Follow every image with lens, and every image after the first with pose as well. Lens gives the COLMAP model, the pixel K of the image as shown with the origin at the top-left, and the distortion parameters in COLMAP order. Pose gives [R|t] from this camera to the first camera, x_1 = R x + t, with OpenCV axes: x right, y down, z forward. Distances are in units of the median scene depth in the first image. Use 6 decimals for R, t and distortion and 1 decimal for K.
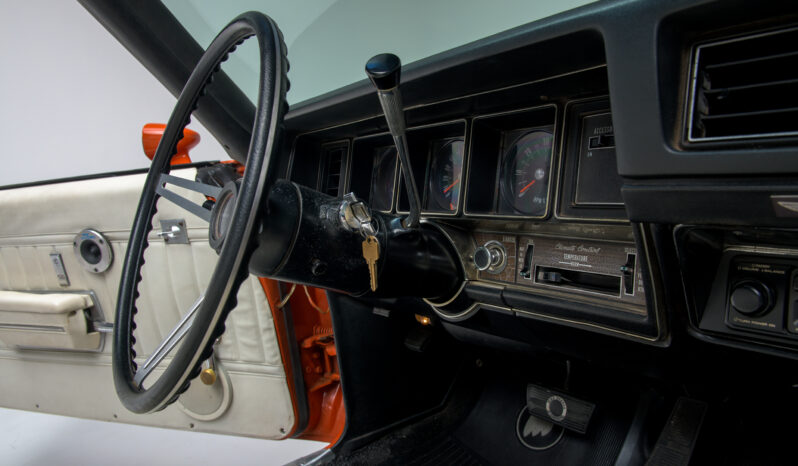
lens RADIAL K [[535.2, 0, 399.0], [0, 535.2, 233.0], [0, 0, 1]] dist [-0.054837, -0.003049]
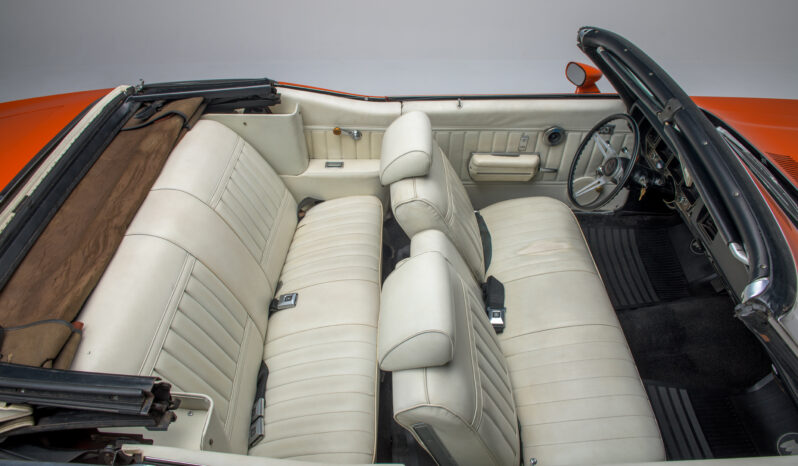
lens RADIAL K [[535.2, 0, 399.0], [0, 535.2, 233.0], [0, 0, 1]] dist [-0.054837, -0.003049]
pose [[0.795358, 0.466650, -0.386838, 0.072037], [-0.156719, 0.774816, 0.612454, -0.793444], [0.585530, -0.426495, 0.689389, -1.213084]]
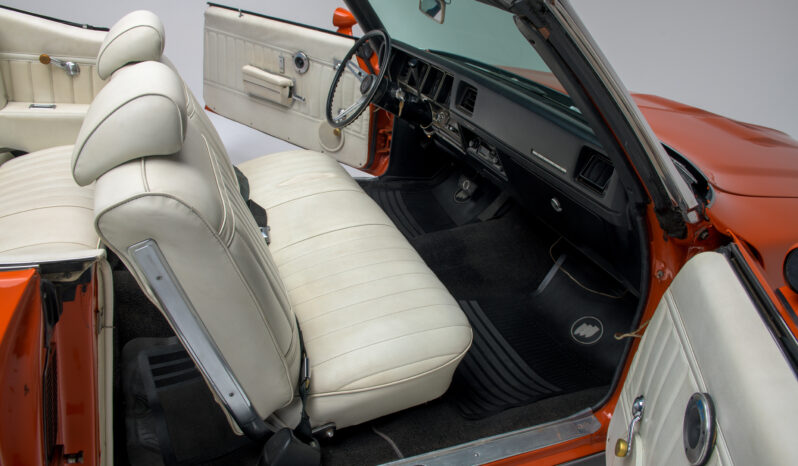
lens RADIAL K [[535.2, 0, 399.0], [0, 535.2, 233.0], [0, 0, 1]] dist [-0.054837, -0.003049]
pose [[0.939826, 0.325410, -0.104095, 0.270851], [-0.274269, 0.900268, 0.338075, -0.187130], [0.203726, -0.289181, 0.935345, -1.204160]]
